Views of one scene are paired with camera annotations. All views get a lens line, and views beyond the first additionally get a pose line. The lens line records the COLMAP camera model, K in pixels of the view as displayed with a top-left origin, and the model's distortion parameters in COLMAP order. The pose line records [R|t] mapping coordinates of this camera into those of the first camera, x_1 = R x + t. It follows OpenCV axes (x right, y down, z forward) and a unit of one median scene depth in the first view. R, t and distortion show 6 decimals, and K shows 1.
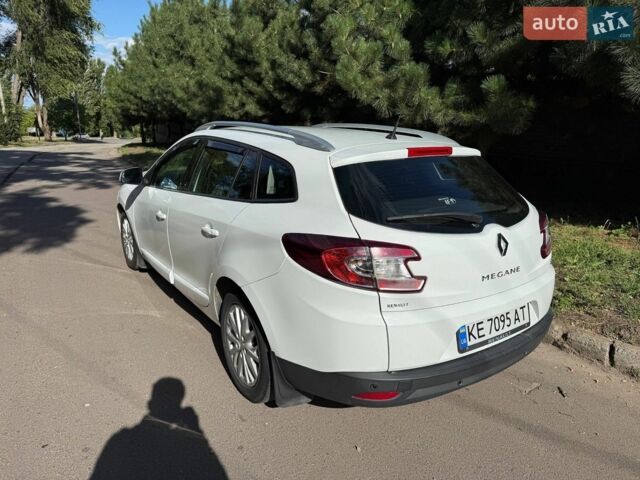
lens RADIAL K [[438.1, 0, 320.0], [0, 438.1, 240.0], [0, 0, 1]] dist [0.075648, -0.098366]
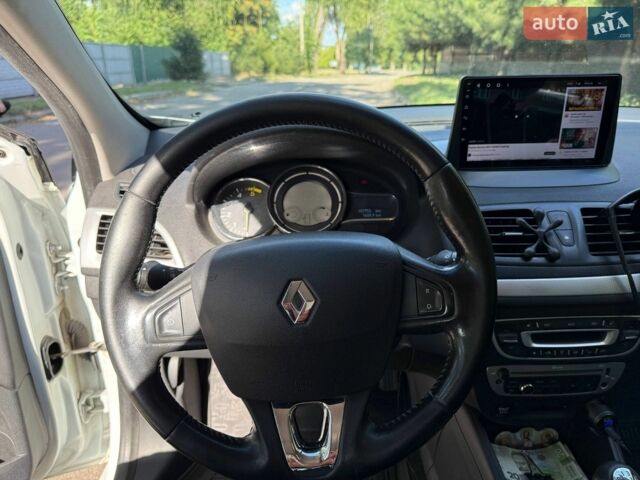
lens RADIAL K [[480.5, 0, 320.0], [0, 480.5, 240.0], [0, 0, 1]] dist [-0.032709, 0.000151]
pose [[0.832092, 0.175401, -0.526173, -0.069077], [-0.113309, 0.982429, 0.148308, -0.055151], [0.542941, -0.063786, 0.837345, 0.307707]]
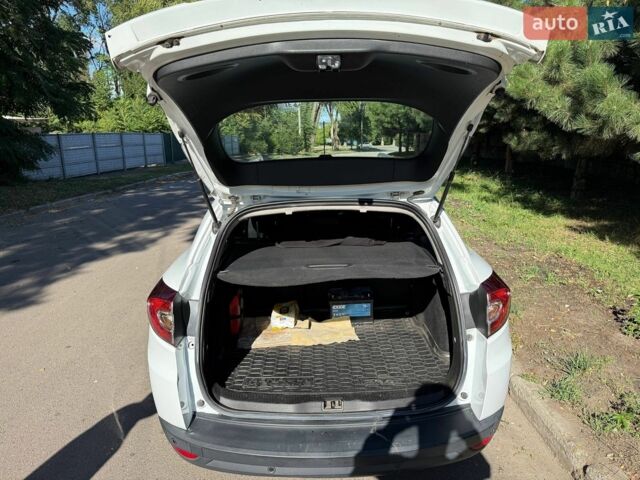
lens RADIAL K [[452.5, 0, 325.6], [0, 452.5, 239.6], [0, 0, 1]] dist [-0.001769, -0.003520]
pose [[0.841923, 0.093563, -0.531424, 0.134882], [-0.103524, 0.994565, 0.011094, -0.024639], [0.529573, 0.045675, 0.847033, 0.041827]]
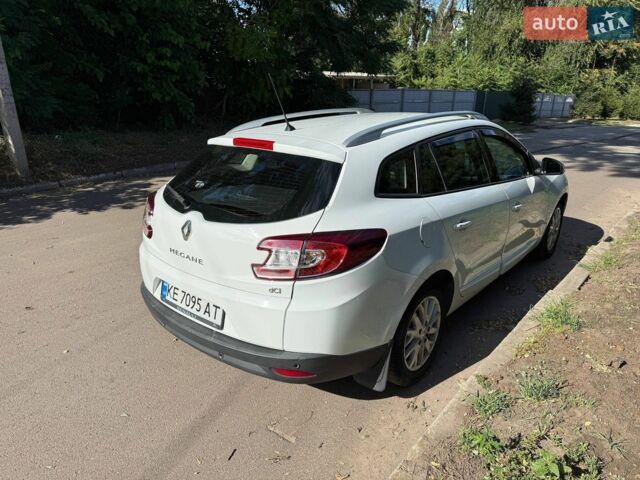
lens RADIAL K [[449.1, 0, 321.9], [0, 449.1, 240.8], [0, 0, 1]] dist [0.001338, -0.002722]
pose [[0.282279, 0.286227, -0.915638, 0.246619], [-0.240023, 0.945168, 0.221463, -0.047023], [0.928821, 0.157260, 0.335502, 0.150838]]
